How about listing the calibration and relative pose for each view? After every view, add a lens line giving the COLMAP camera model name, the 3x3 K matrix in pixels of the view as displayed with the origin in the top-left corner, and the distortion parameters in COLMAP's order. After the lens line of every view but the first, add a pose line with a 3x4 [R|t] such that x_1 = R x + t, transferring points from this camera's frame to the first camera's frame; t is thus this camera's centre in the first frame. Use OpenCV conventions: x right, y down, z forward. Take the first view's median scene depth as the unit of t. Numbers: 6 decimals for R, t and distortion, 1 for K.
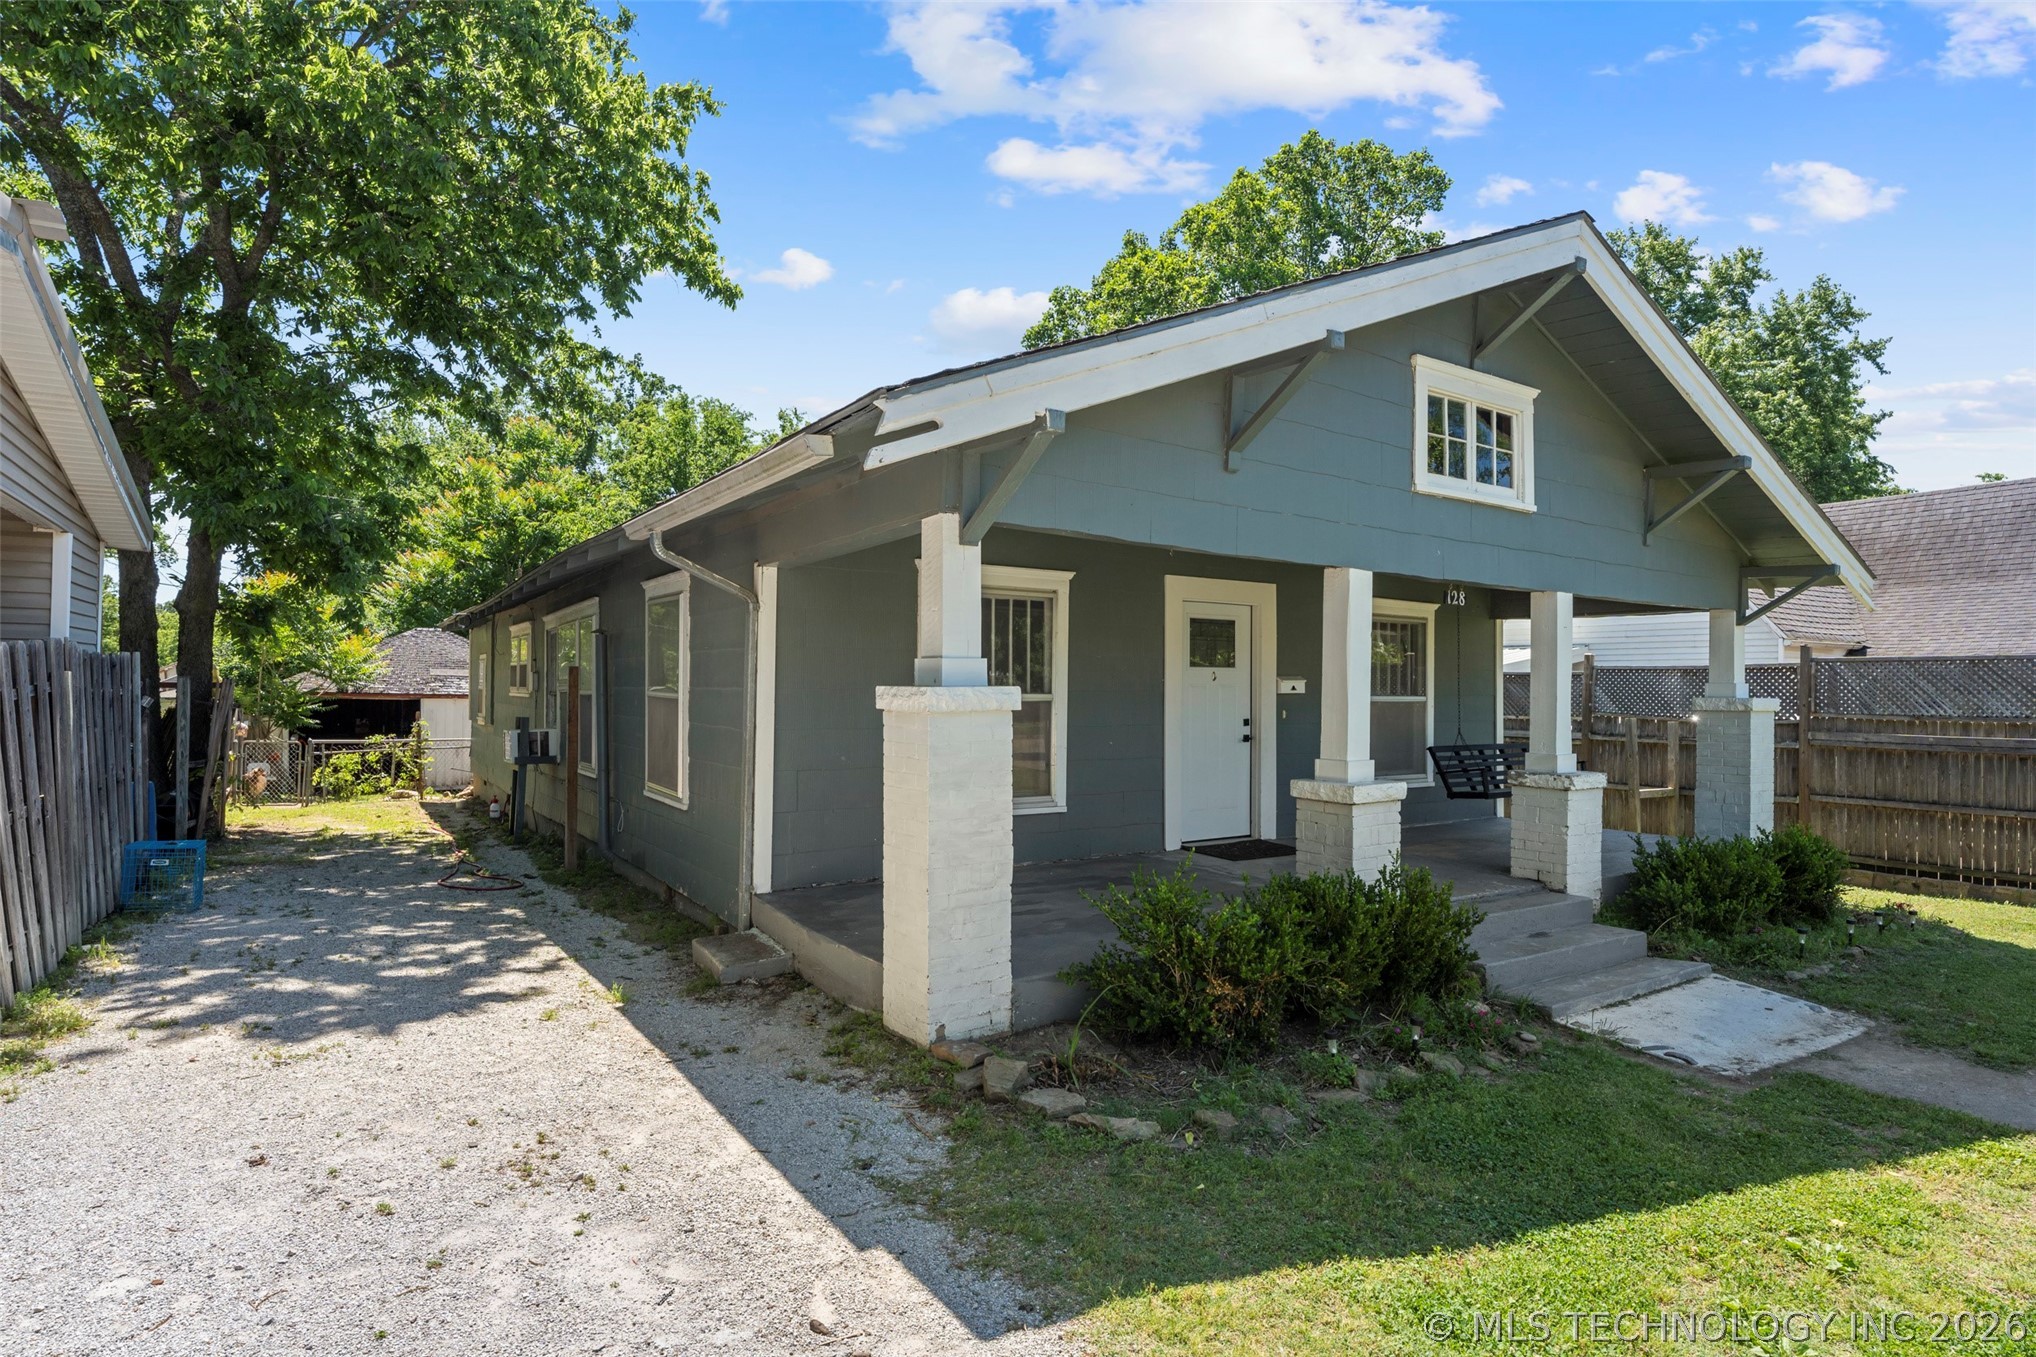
lens RADIAL K [[1063.6, 0, 1018.8], [0, 1063.6, 682.1], [0, 0, 1]] dist [-0.012649, -0.000192]
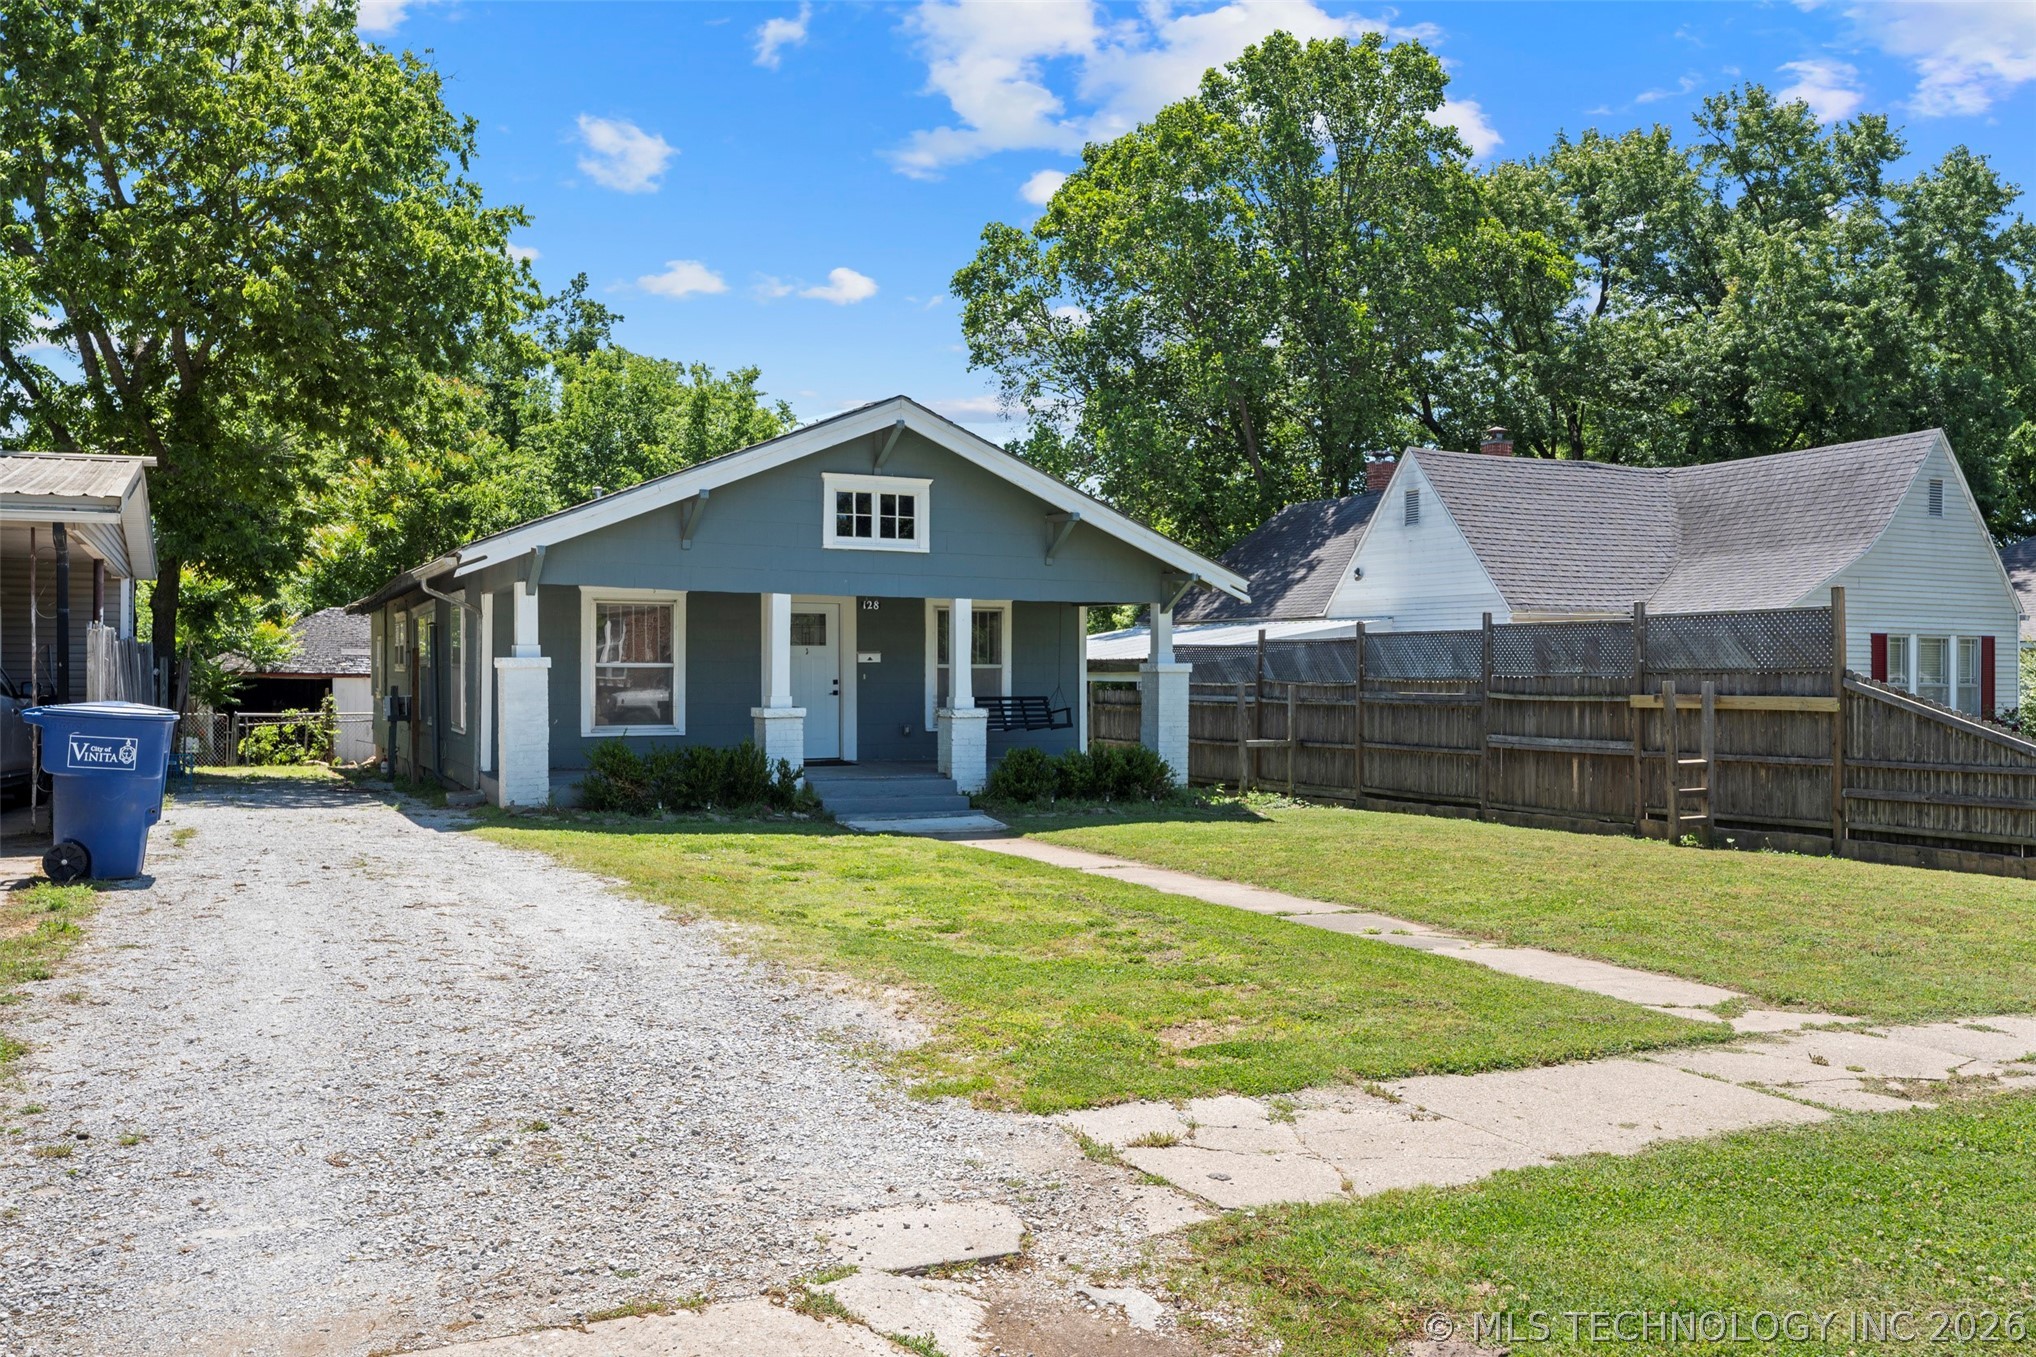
lens RADIAL K [[1610.3, 0, 1018.0], [0, 1610.3, 678.5], [0, 0, 1]] dist [-0.041892, 0.069354]
pose [[0.992656, -0.005472, -0.120848, 0.734921], [0.006858, 0.999915, 0.011062, 0.009532], [0.120777, -0.011809, 0.992609, -1.197190]]
